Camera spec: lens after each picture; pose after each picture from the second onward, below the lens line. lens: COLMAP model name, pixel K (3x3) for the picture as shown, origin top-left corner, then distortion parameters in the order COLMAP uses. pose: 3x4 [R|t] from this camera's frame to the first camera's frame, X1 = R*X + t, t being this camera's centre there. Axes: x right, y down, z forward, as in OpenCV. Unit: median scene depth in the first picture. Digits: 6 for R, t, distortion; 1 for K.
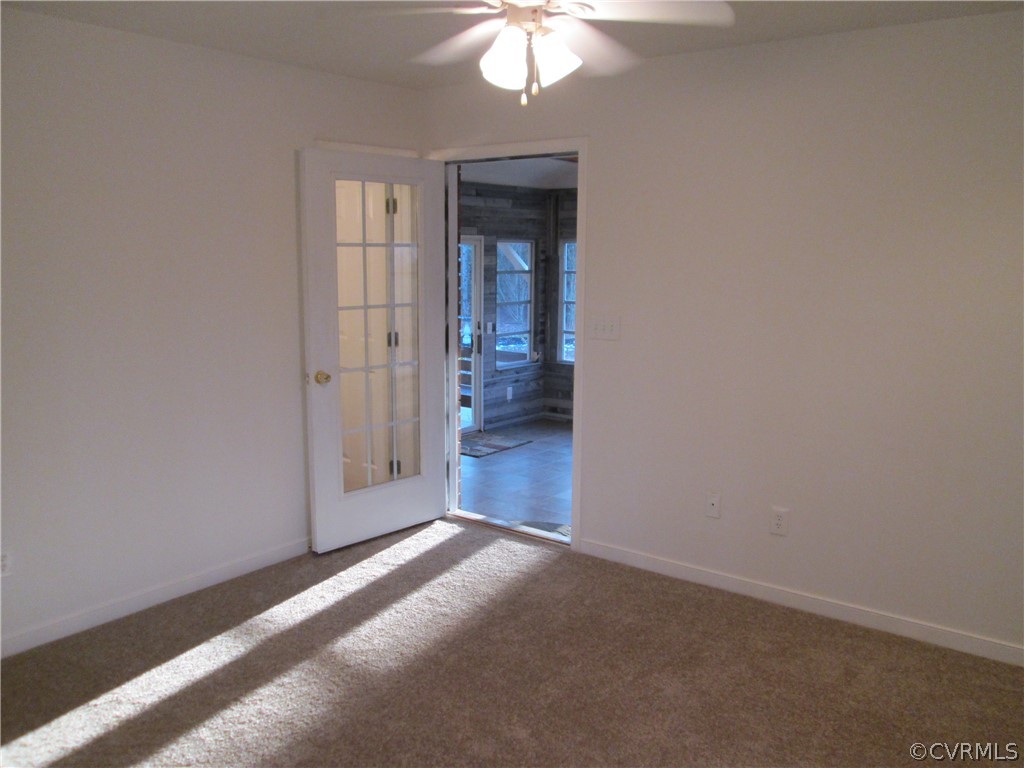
lens RADIAL K [[849.0, 0, 510.5], [0, 849.0, 389.3], [0, 0, 1]] dist [-0.047434, 0.023642]
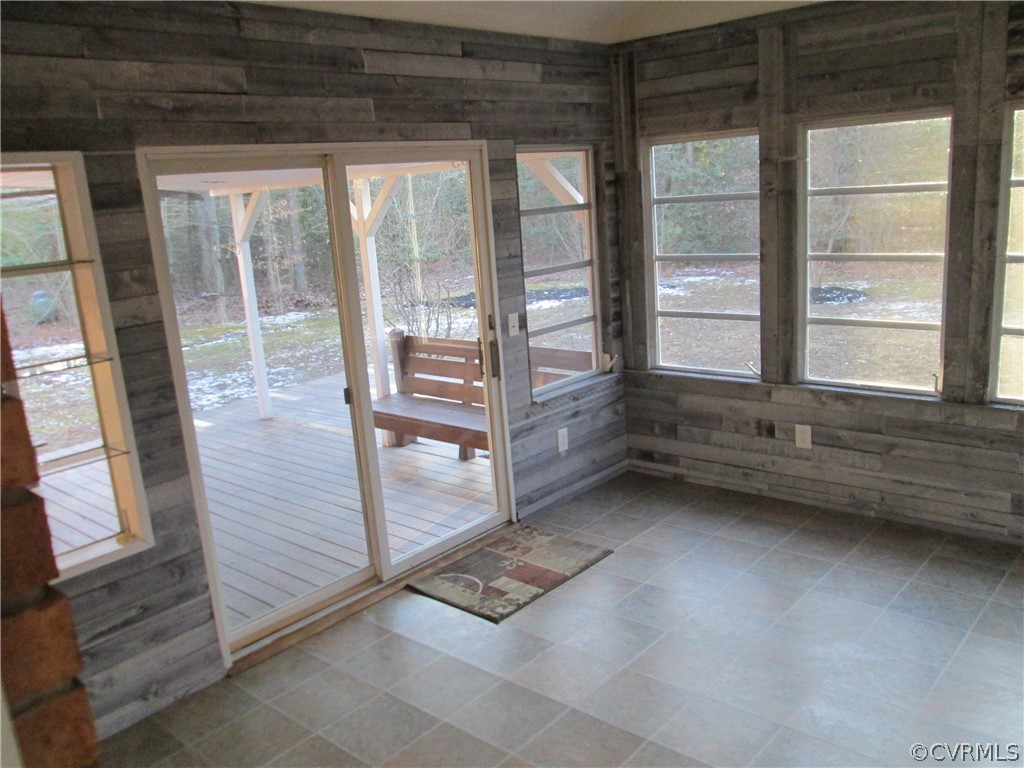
lens RADIAL K [[849.0, 0, 510.6], [0, 849.0, 379.3], [0, 0, 1]] dist [-0.047434, 0.023642]
pose [[0.994110, -0.063367, -0.087916, 0.015410], [0.068609, 0.995960, 0.057935, -0.066035], [0.083890, -0.063626, 0.994442, 0.471545]]
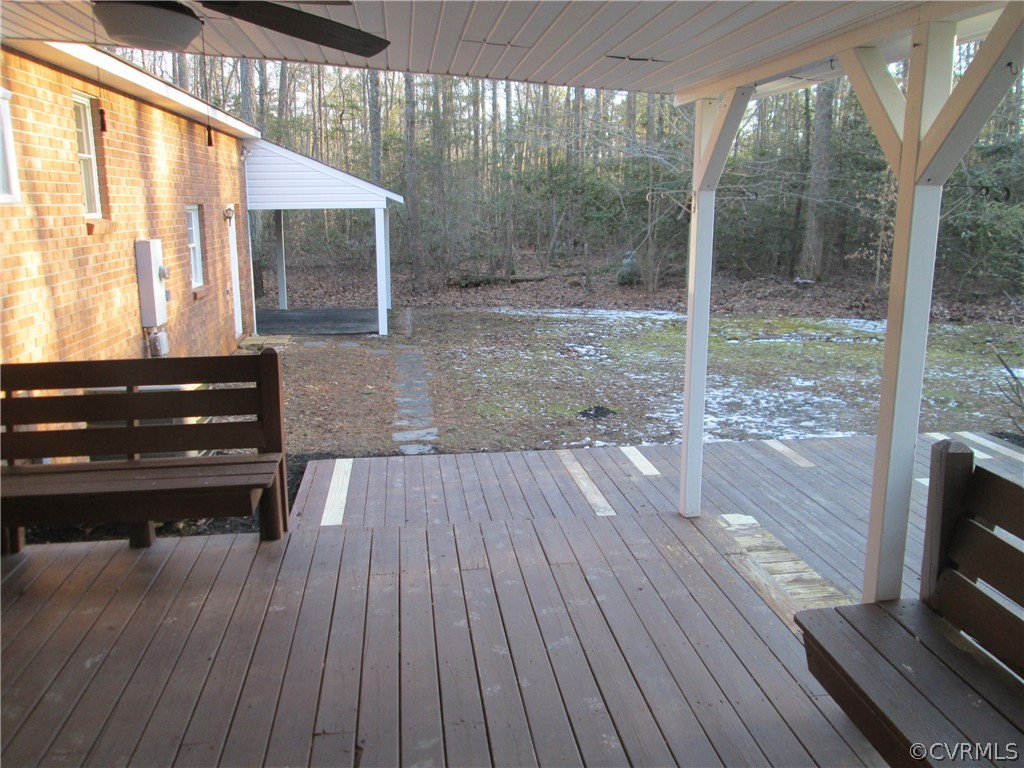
lens RADIAL K [[849.0, 0, 508.6], [0, 849.0, 381.5], [0, 0, 1]] dist [-0.047434, 0.023642]
pose [[0.694923, 0.151173, -0.703014, -0.036721], [-0.117667, 0.988380, 0.096223, -0.092025], [0.709391, 0.015854, 0.704636, 0.779035]]
